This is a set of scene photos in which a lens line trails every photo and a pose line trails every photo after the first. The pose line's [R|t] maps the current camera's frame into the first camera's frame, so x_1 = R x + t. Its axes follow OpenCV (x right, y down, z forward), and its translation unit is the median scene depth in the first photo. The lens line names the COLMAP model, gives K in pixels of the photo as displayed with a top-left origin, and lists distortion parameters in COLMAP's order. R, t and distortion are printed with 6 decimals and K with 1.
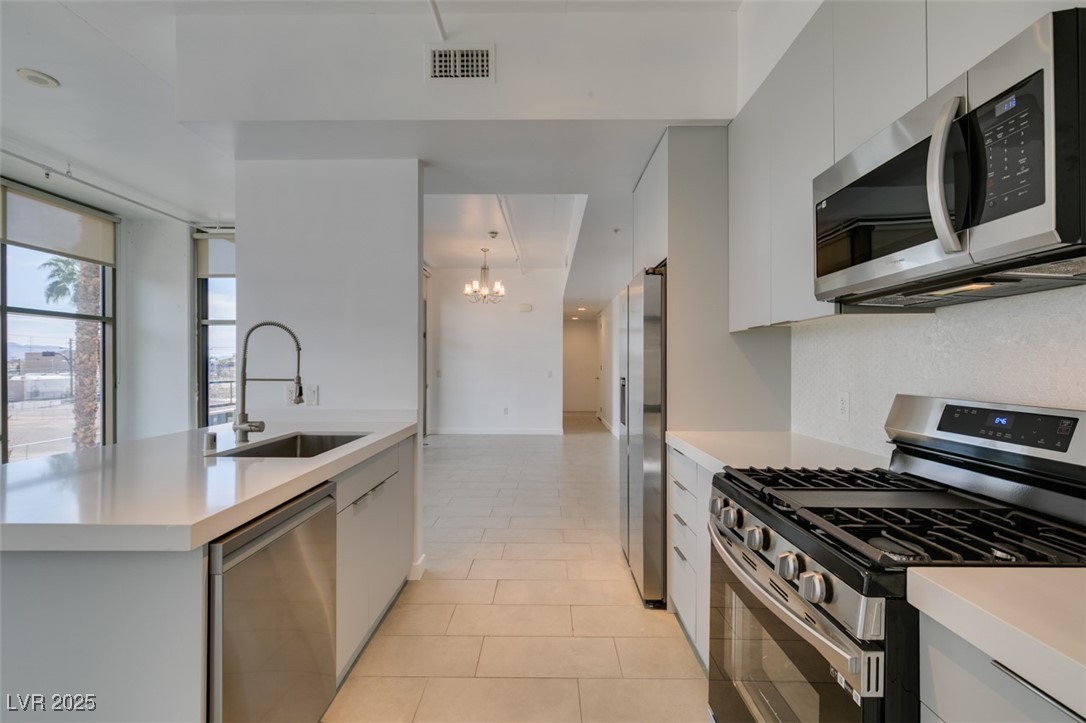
lens RADIAL K [[489.9, 0, 542.3], [0, 489.9, 364.0], [0, 0, 1]] dist [-0.001524, -0.001687]
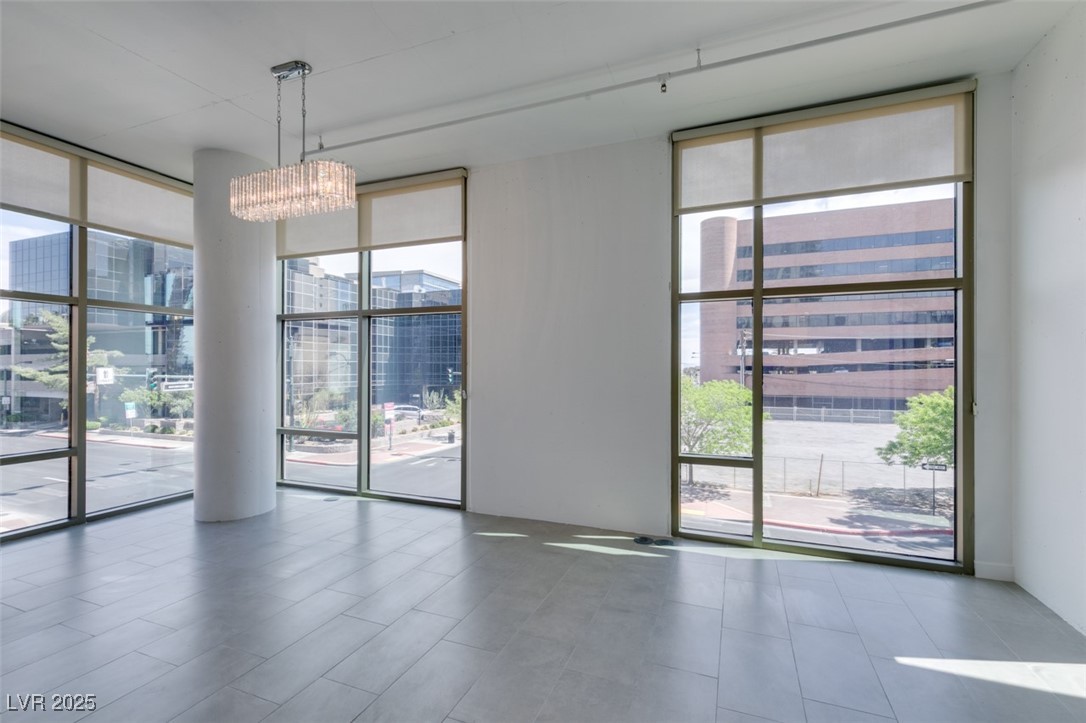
lens RADIAL K [[489.9, 0, 544.8], [0, 489.9, 365.6], [0, 0, 1]] dist [-0.001524, -0.001687]
pose [[-0.364011, -0.006529, -0.931372, -0.222860], [-0.003461, 0.999978, -0.005658, 0.004907], [0.931388, 0.001164, -0.364026, 0.765096]]
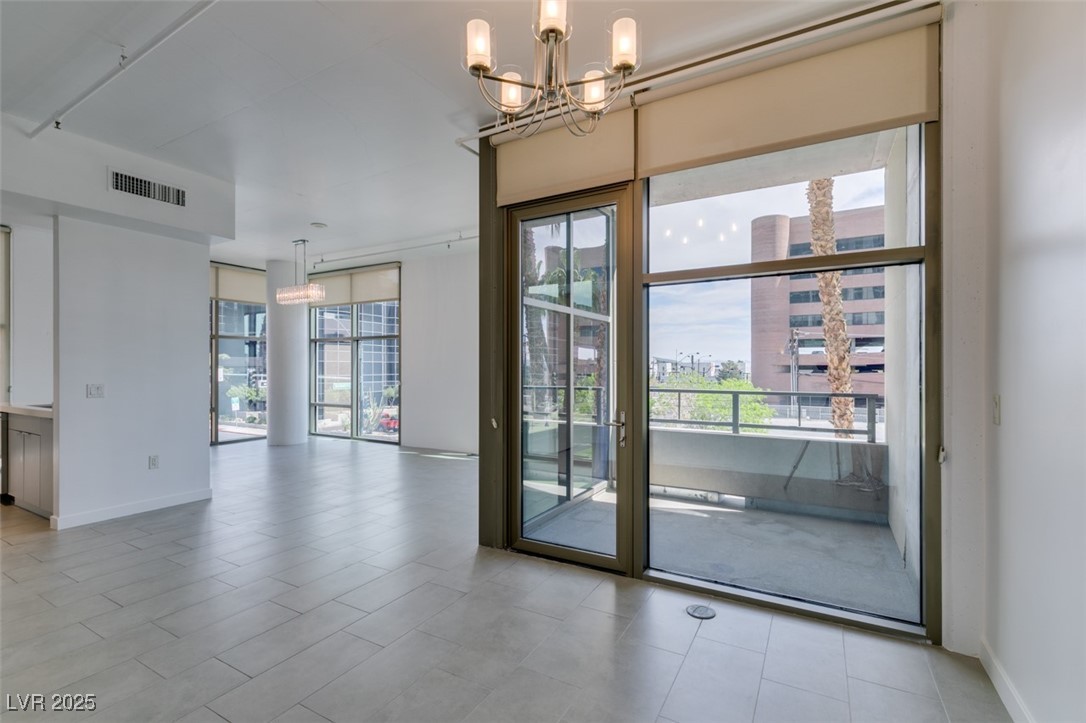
lens RADIAL K [[489.9, 0, 542.6], [0, 489.9, 364.4], [0, 0, 1]] dist [-0.001524, -0.001687]
pose [[-0.491589, -0.007035, -0.870799, 0.139687], [-0.001839, 0.999974, -0.007040, 0.001440], [0.870825, -0.001859, -0.491589, 1.419166]]
